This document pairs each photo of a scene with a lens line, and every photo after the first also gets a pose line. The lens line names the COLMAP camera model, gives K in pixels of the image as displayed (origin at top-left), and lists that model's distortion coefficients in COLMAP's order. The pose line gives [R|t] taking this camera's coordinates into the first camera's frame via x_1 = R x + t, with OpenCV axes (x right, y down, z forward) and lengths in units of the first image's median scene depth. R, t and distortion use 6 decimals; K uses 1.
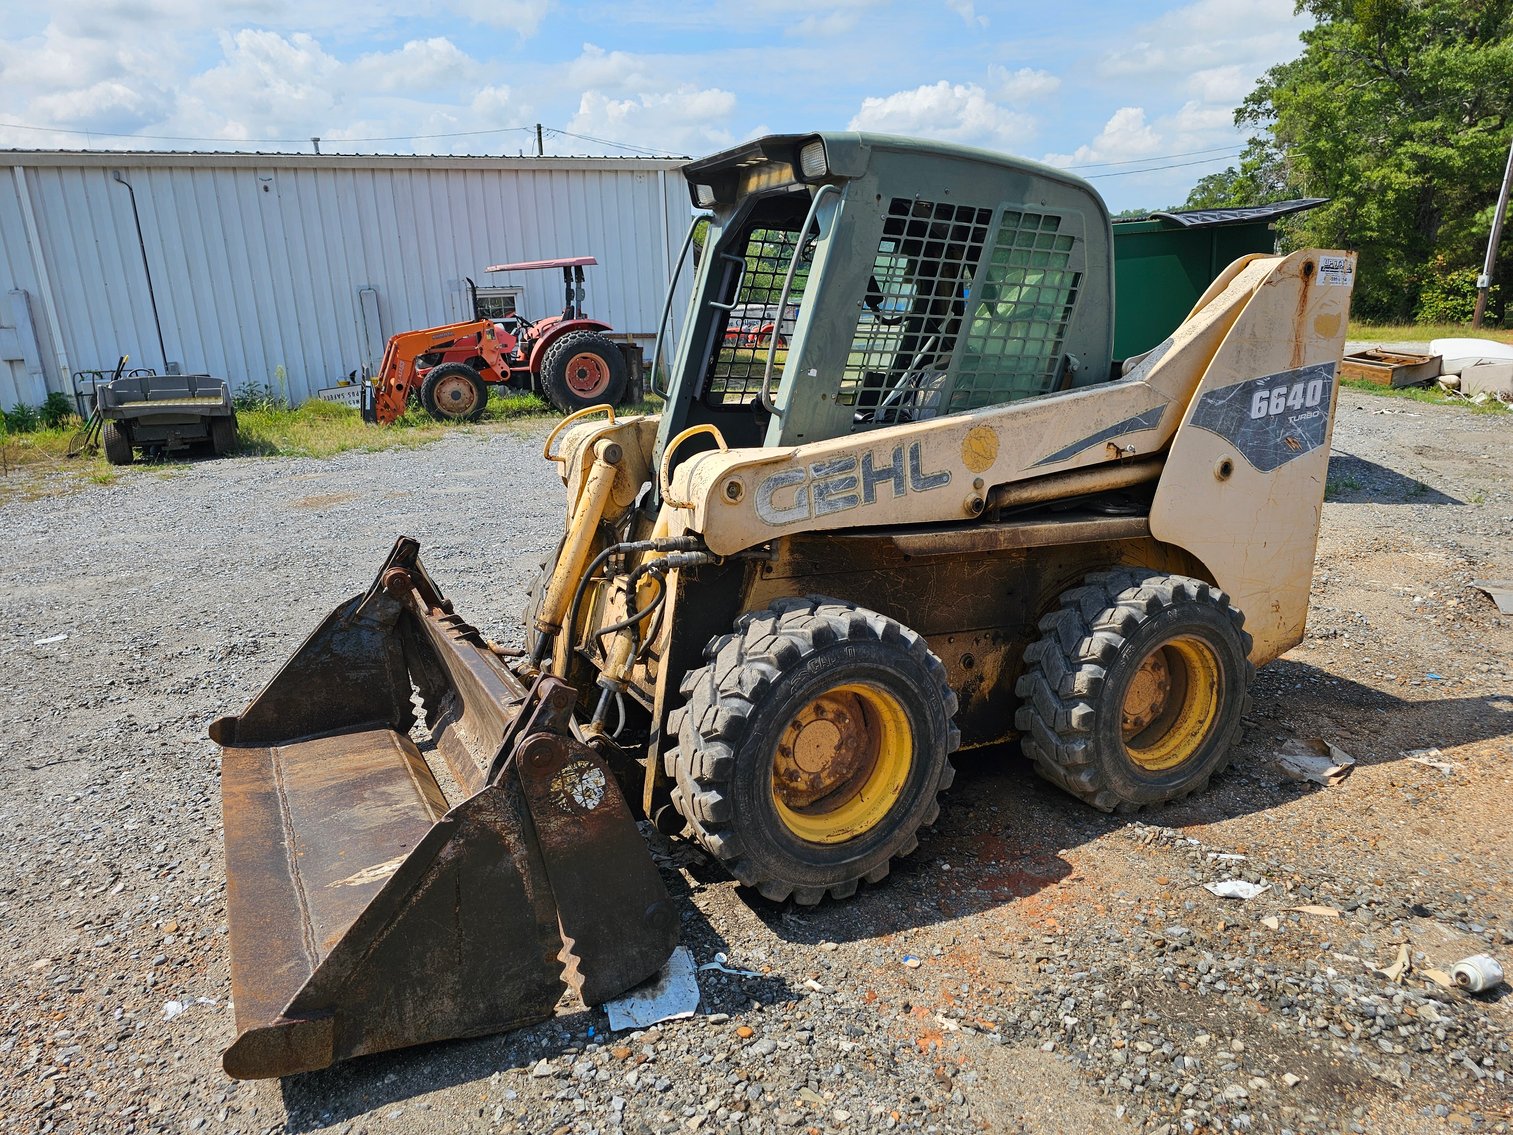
lens RADIAL K [[1020.8, 0, 754.7], [0, 1020.8, 571.6], [0, 0, 1]] dist [0.068182, 0.000601]
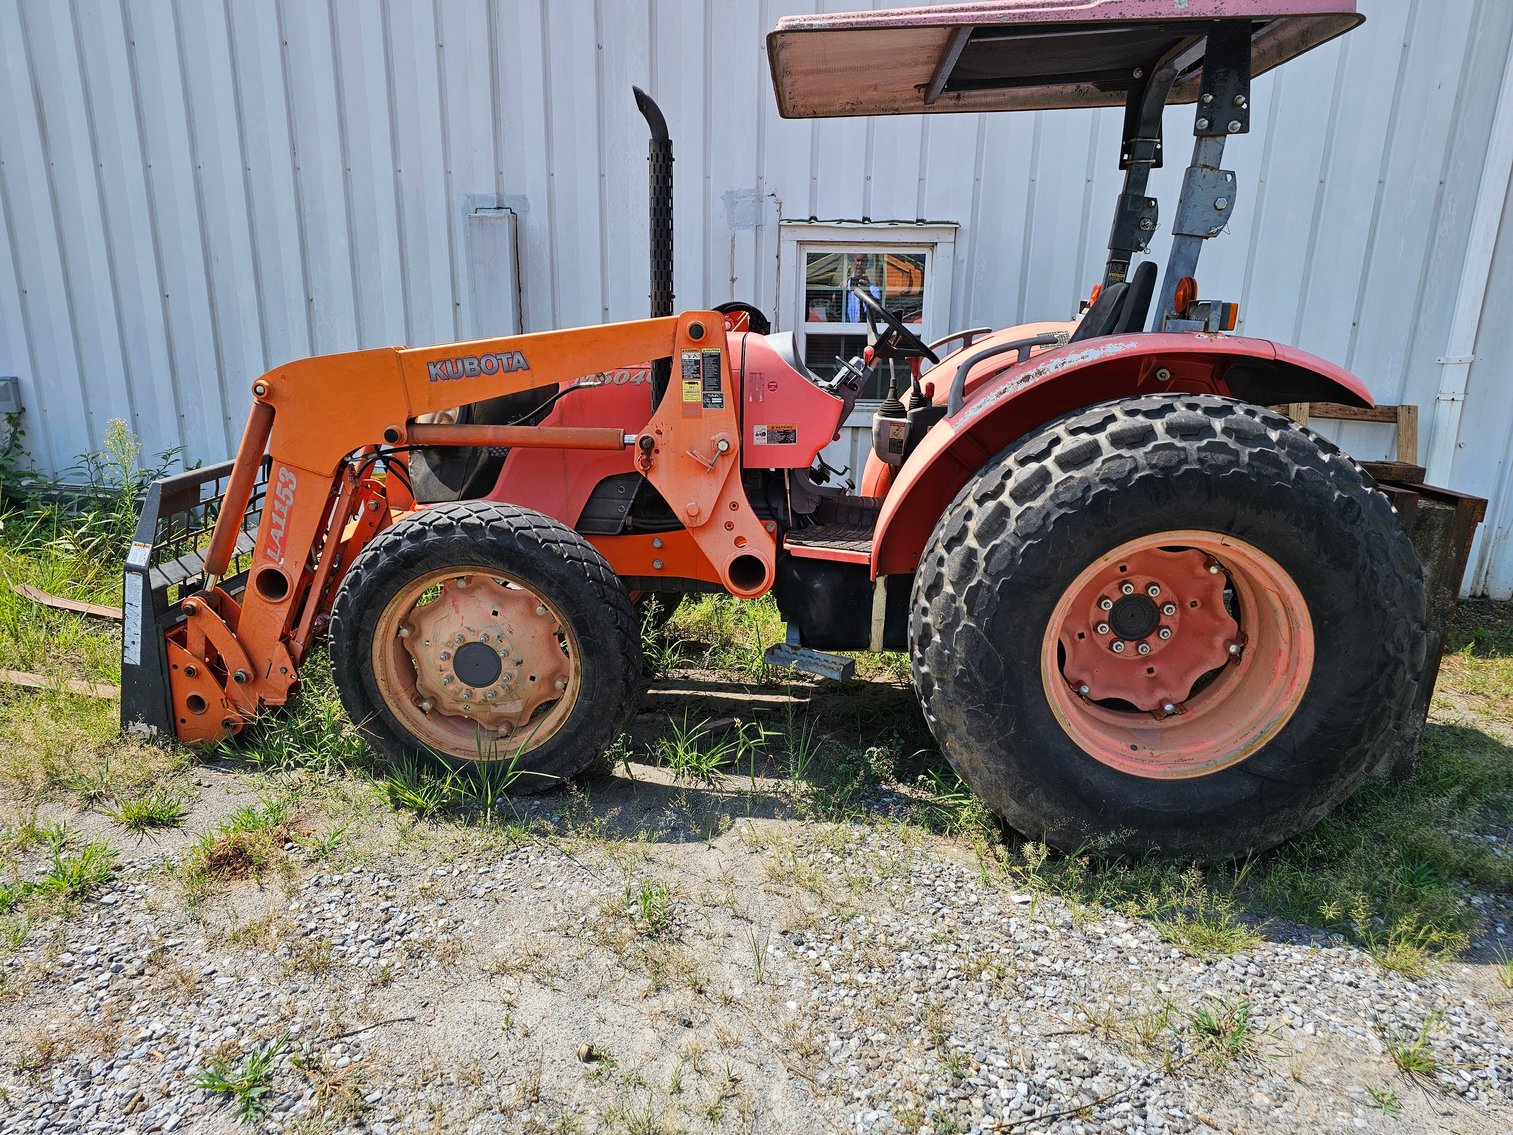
lens RADIAL K [[1020.8, 0, 748.6], [0, 1020.8, 565.0], [0, 0, 1]] dist [0.068182, 0.000601]
pose [[0.891825, 0.165321, -0.421090, -0.155498], [-0.175273, 0.984401, 0.015267, -0.195527], [0.417046, 0.060191, 0.906890, 0.807598]]
